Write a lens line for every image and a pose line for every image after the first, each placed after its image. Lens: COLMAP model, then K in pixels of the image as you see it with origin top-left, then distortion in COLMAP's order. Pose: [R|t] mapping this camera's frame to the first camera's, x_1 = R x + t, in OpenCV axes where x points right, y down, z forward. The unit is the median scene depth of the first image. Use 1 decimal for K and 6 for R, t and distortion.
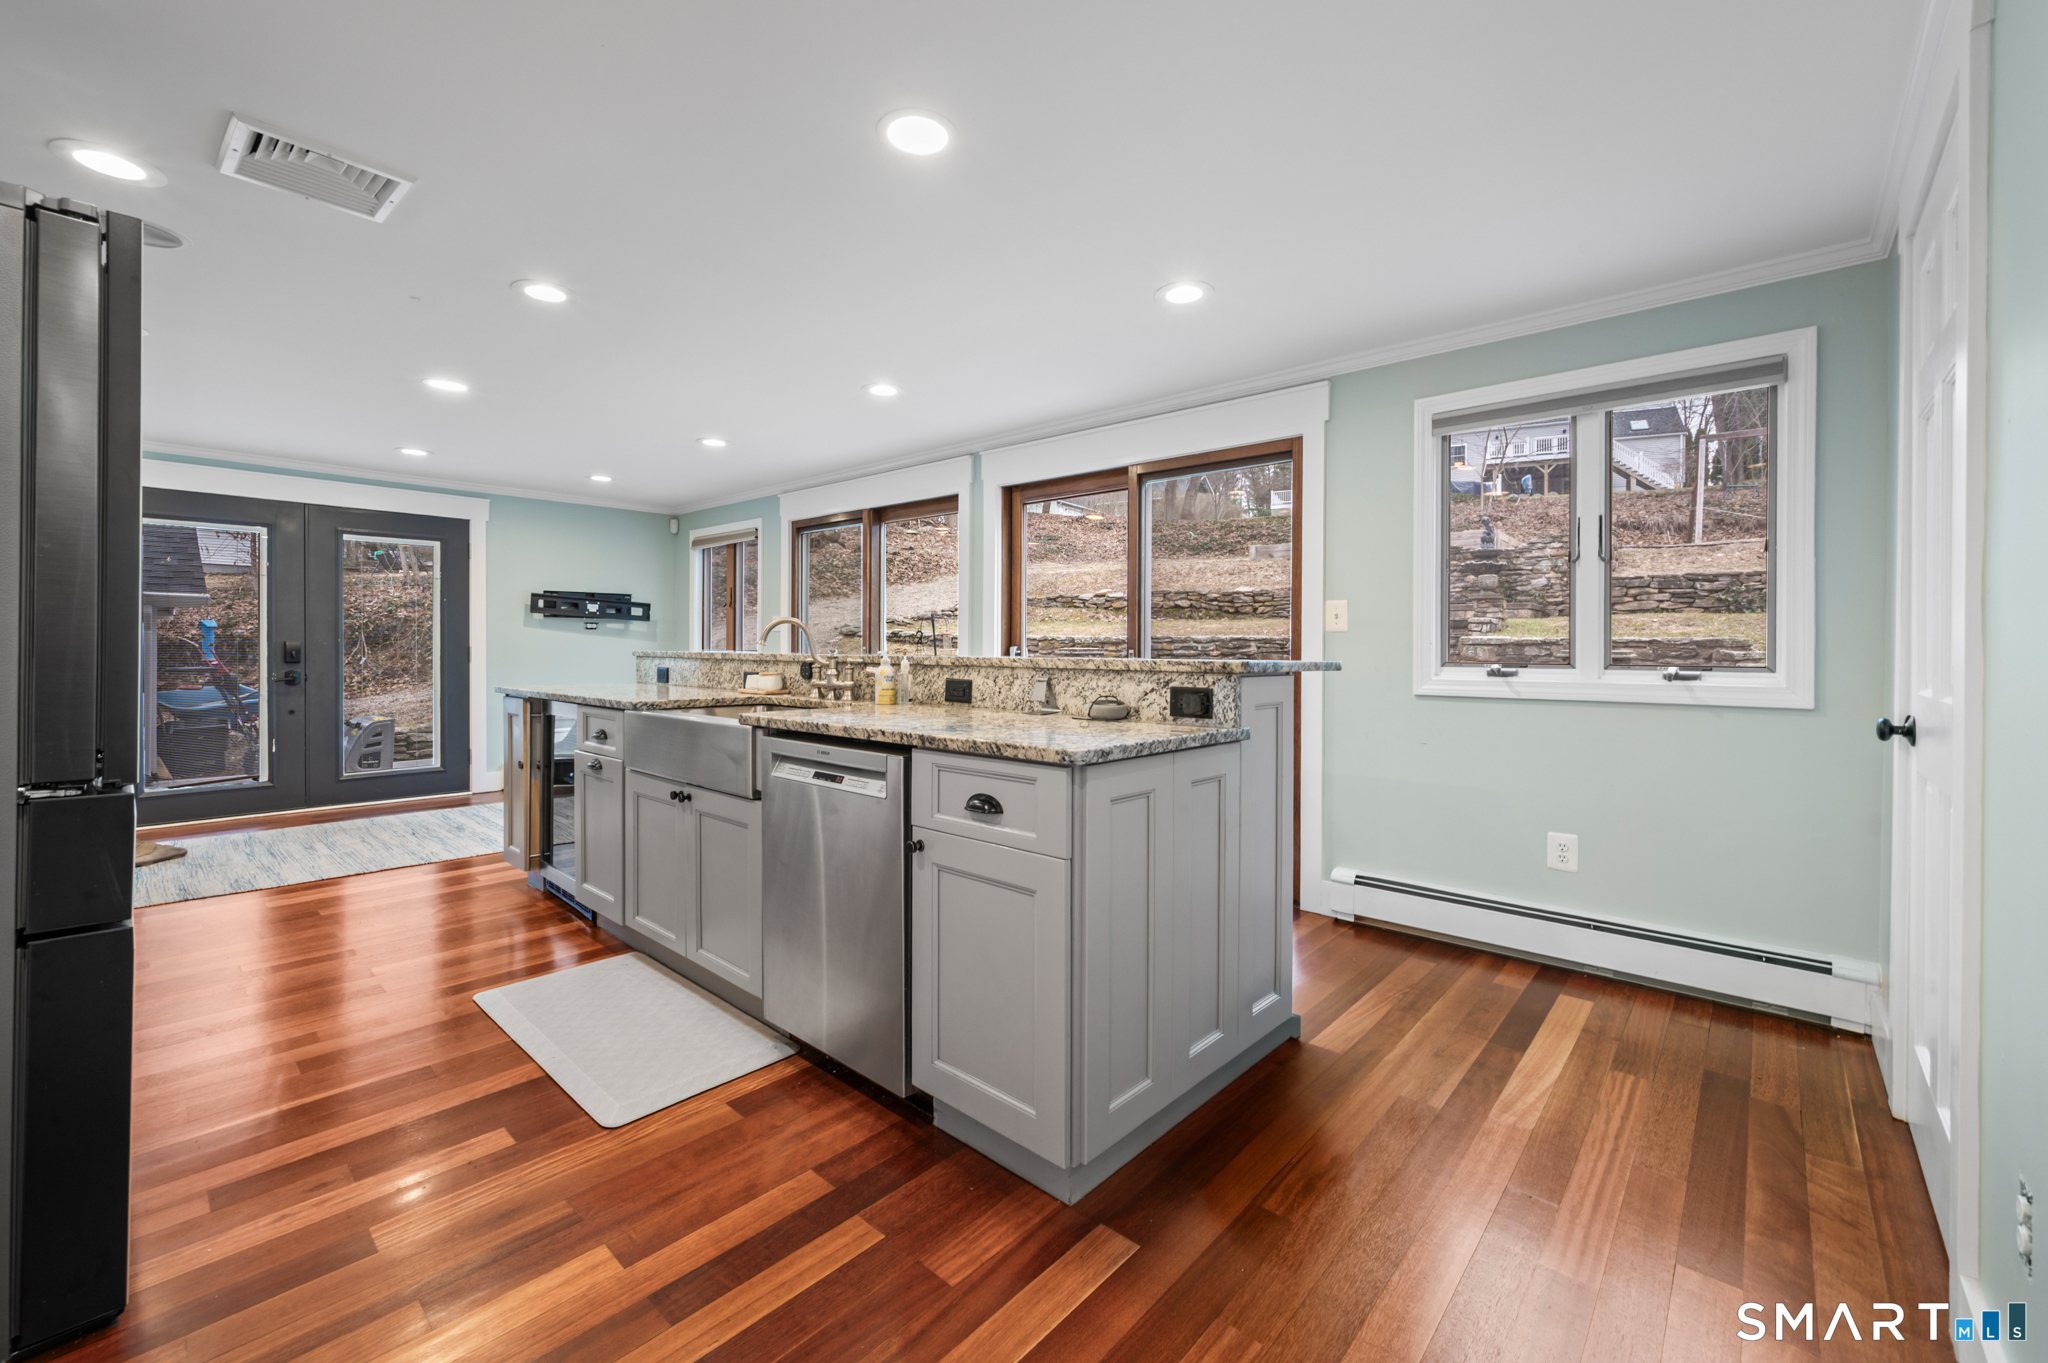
lens RADIAL K [[827.4, 0, 1034.2], [0, 827.4, 651.6], [0, 0, 1]] dist [-0.000245, -0.000207]
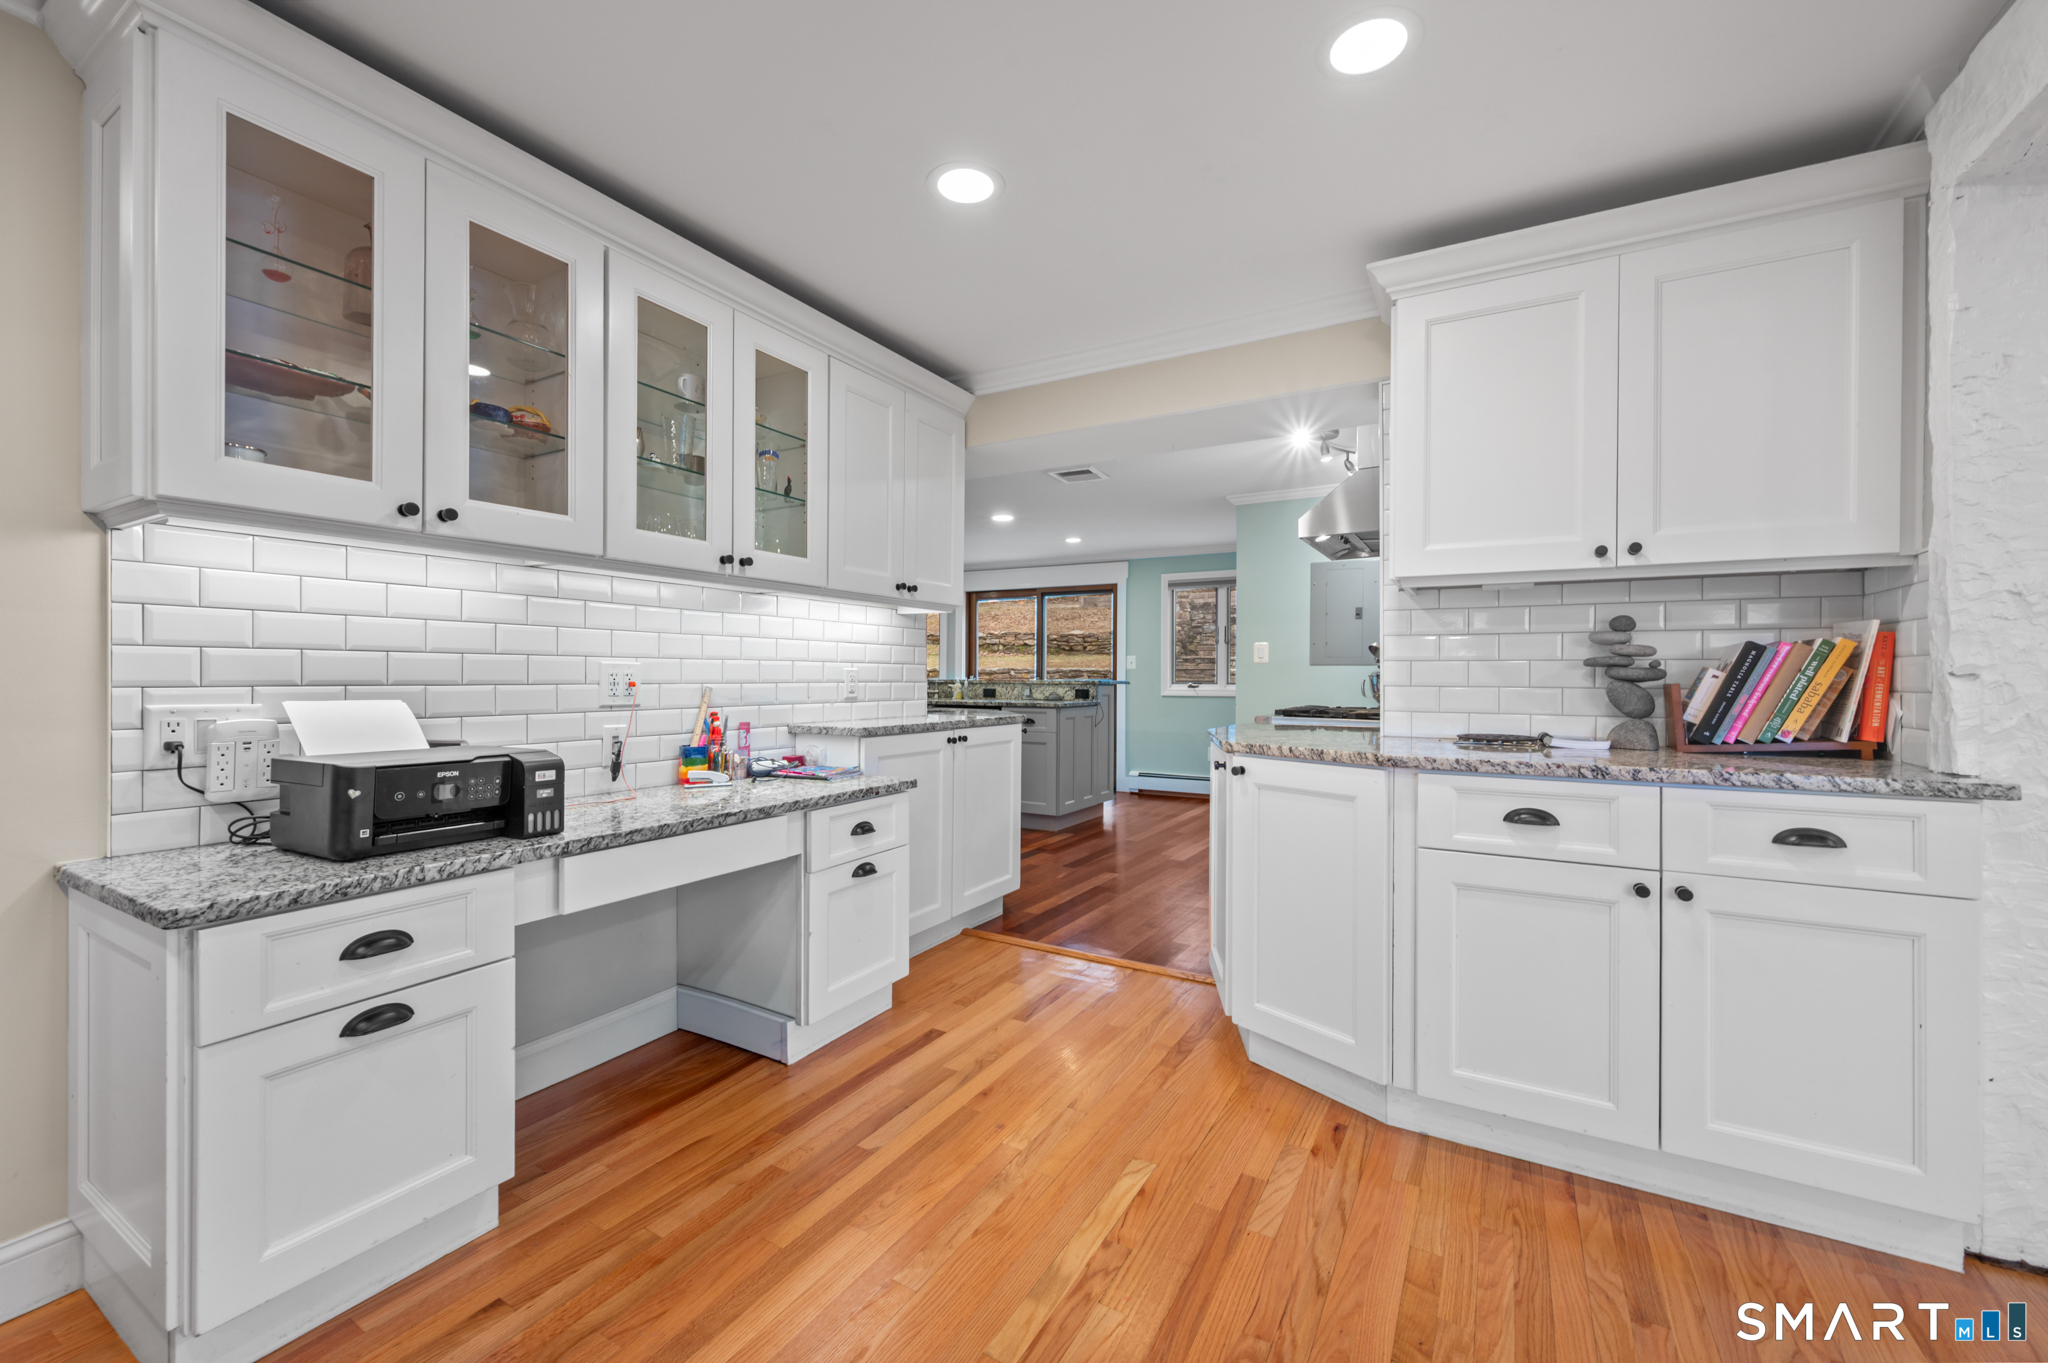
lens RADIAL K [[827.4, 0, 1021.0], [0, 827.4, 679.1], [0, 0, 1]] dist [-0.000245, -0.000207]
pose [[0.981358, -0.000041, 0.192188, -0.410035], [0.000467, 0.999998, -0.002172, 0.009133], [-0.192187, 0.002222, 0.981356, -1.297355]]
